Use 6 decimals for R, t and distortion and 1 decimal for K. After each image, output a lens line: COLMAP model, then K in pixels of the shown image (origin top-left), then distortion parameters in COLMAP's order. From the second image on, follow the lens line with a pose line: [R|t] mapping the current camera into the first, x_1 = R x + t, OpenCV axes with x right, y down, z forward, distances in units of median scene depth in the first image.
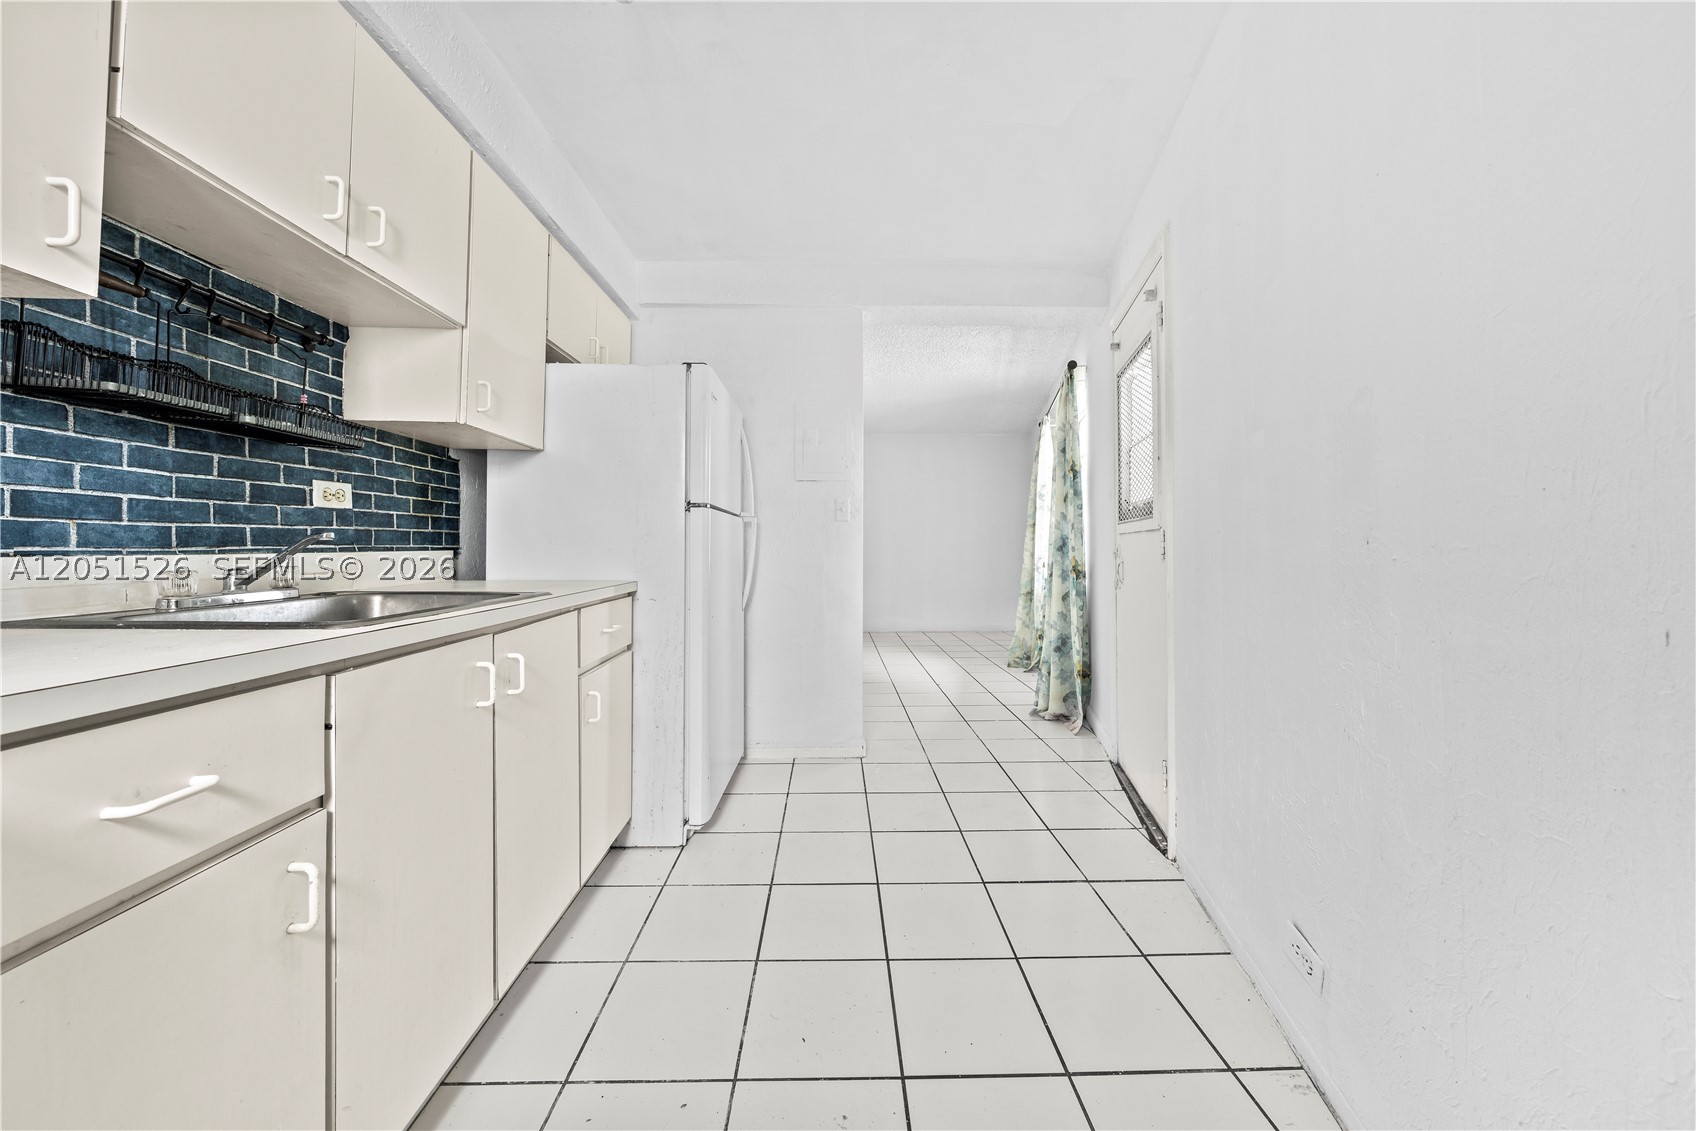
lens RADIAL K [[574.5, 0, 848.2], [0, 574.5, 549.1], [0, 0, 1]] dist [-0.000358, -0.000441]
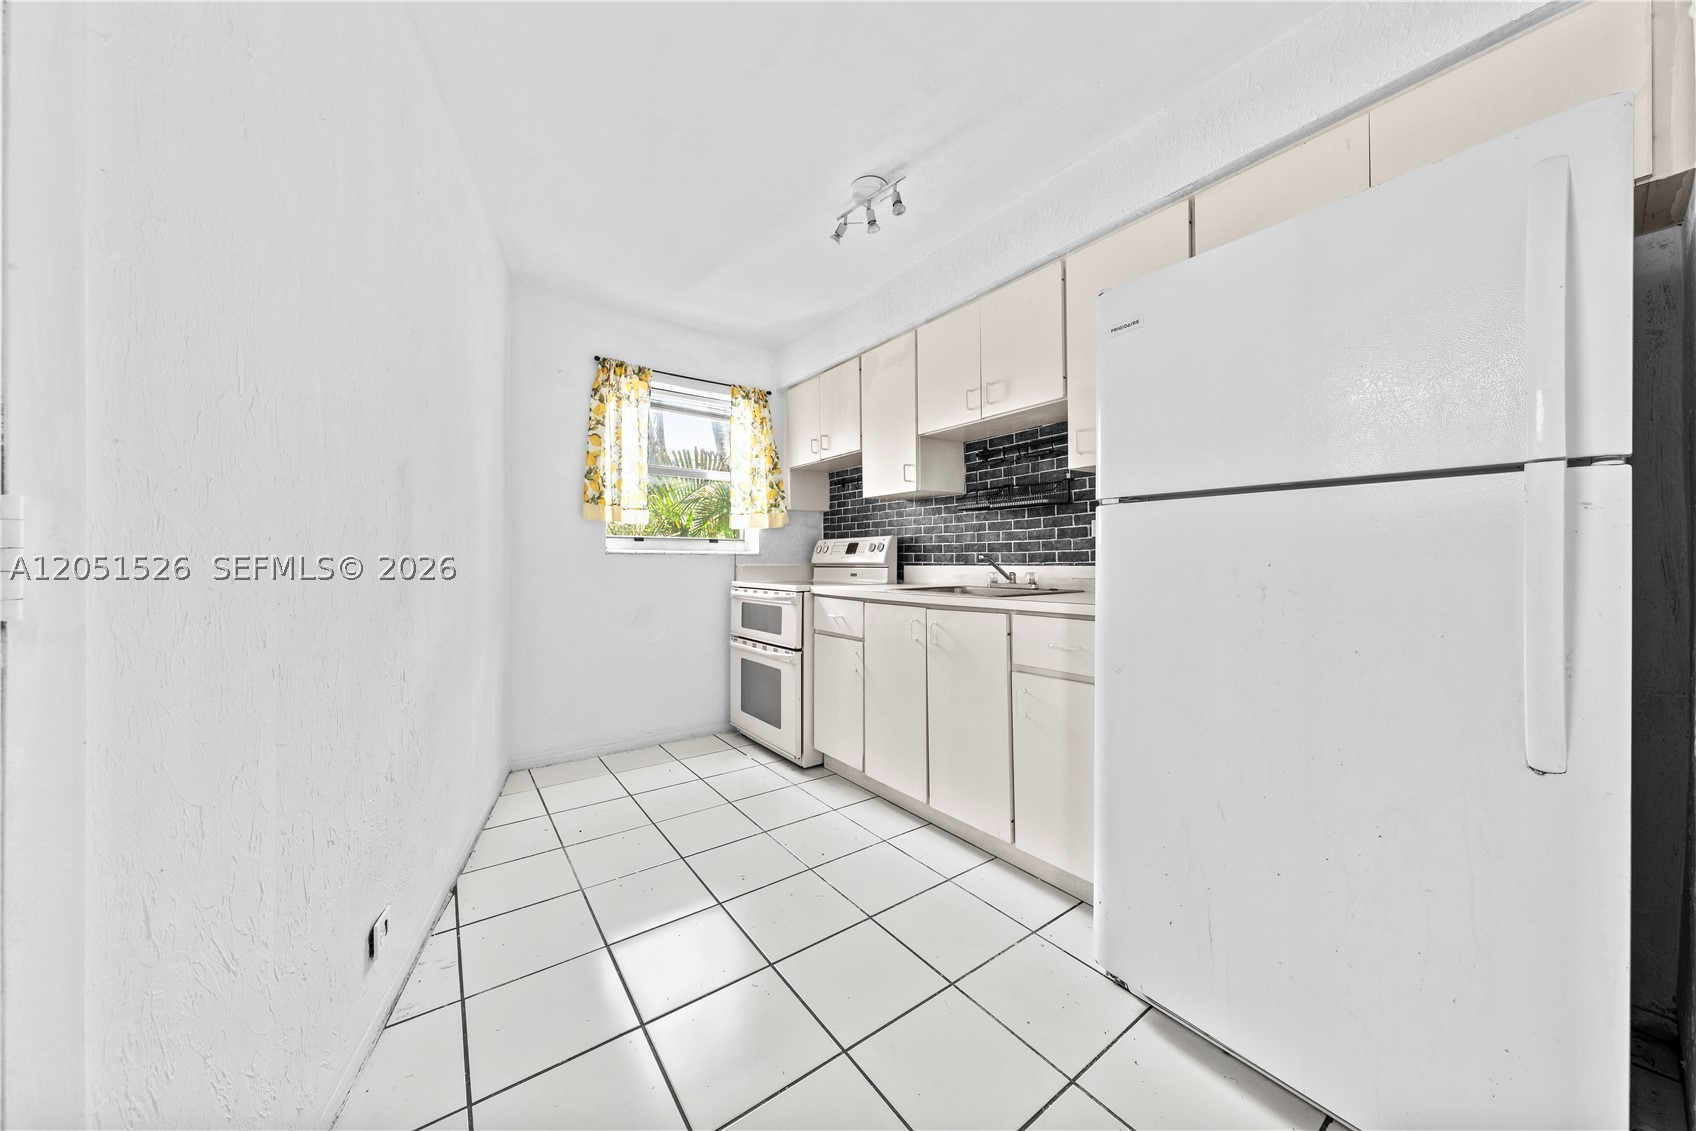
lens RADIAL K [[574.5, 0, 851.2], [0, 574.5, 562.6], [0, 0, 1]] dist [-0.000358, -0.000441]
pose [[-0.816218, 0.002600, -0.577738, 0.648464], [0.000585, 0.999993, 0.003674, -0.010459], [0.577744, 0.002661, -0.816214, 2.295458]]
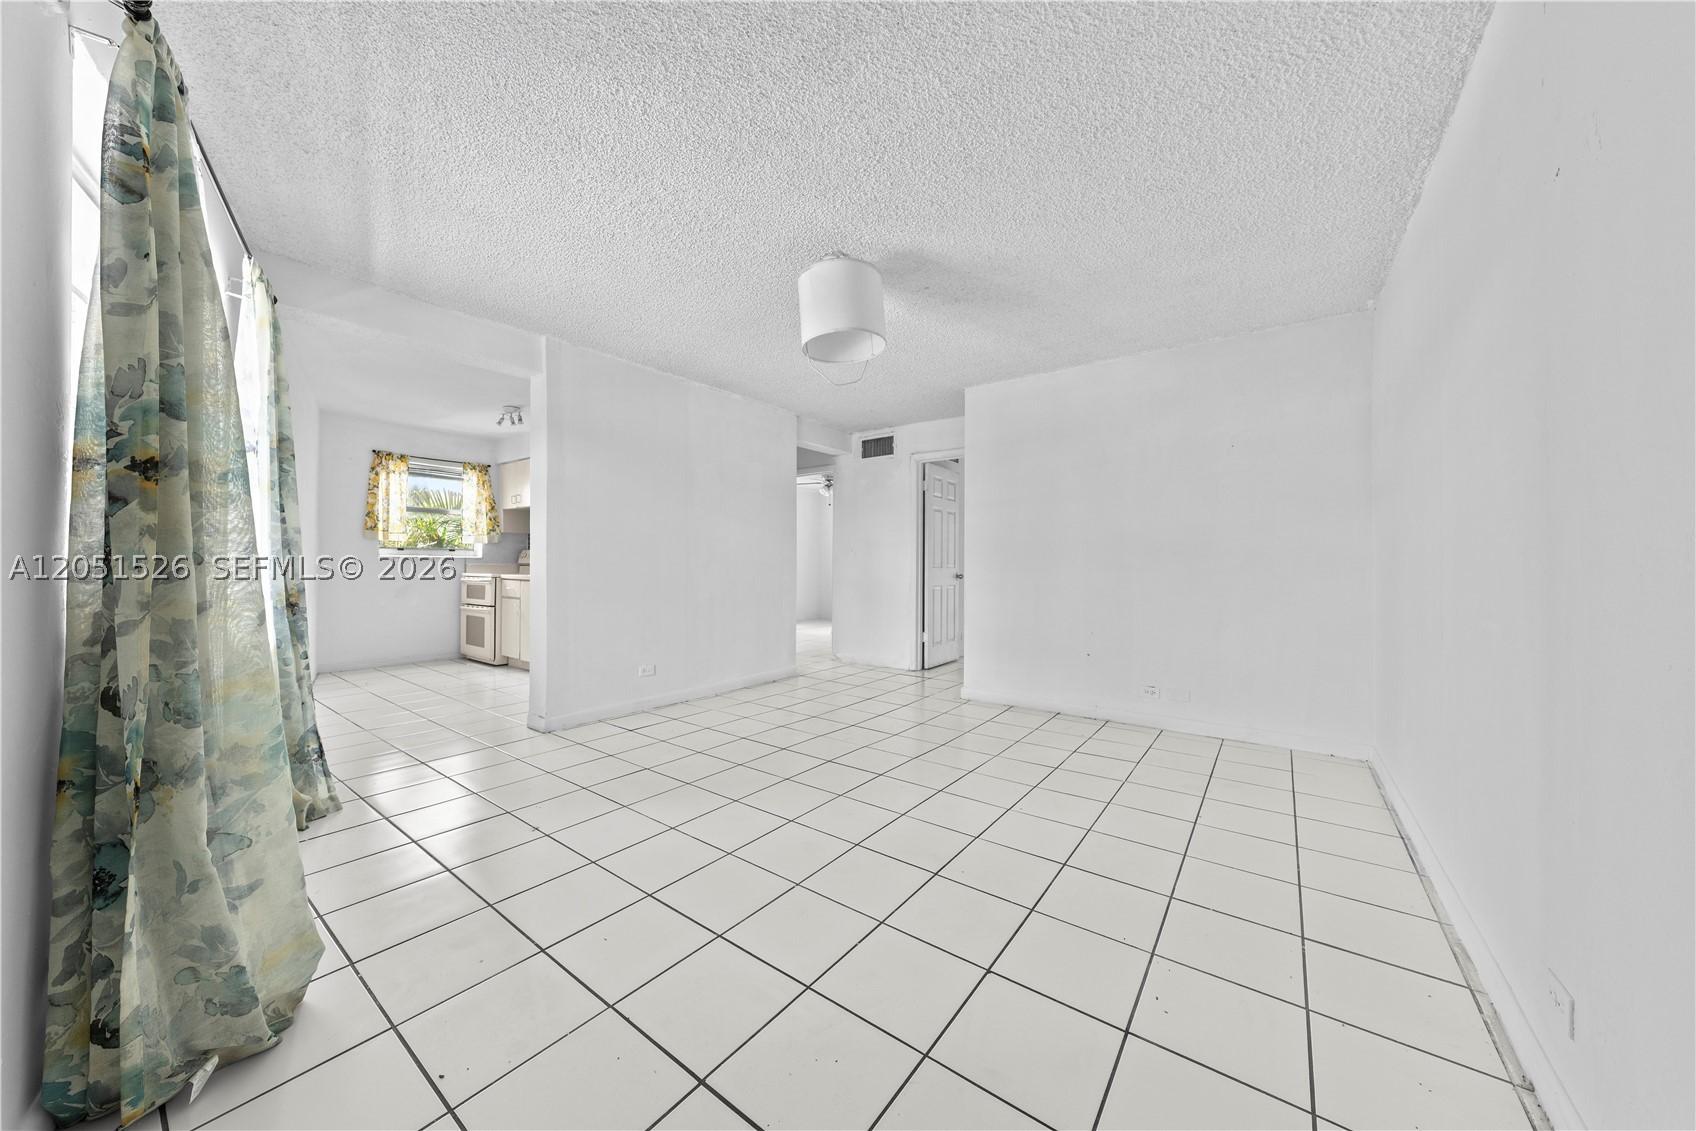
lens RADIAL K [[574.5, 0, 840.2], [0, 574.5, 564.6], [0, 0, 1]] dist [-0.000358, -0.000441]
pose [[-0.617300, -0.002321, -0.786725, 1.380221], [-0.004852, 0.999988, 0.000857, -0.006263], [0.786713, 0.004346, -0.617303, 5.251732]]
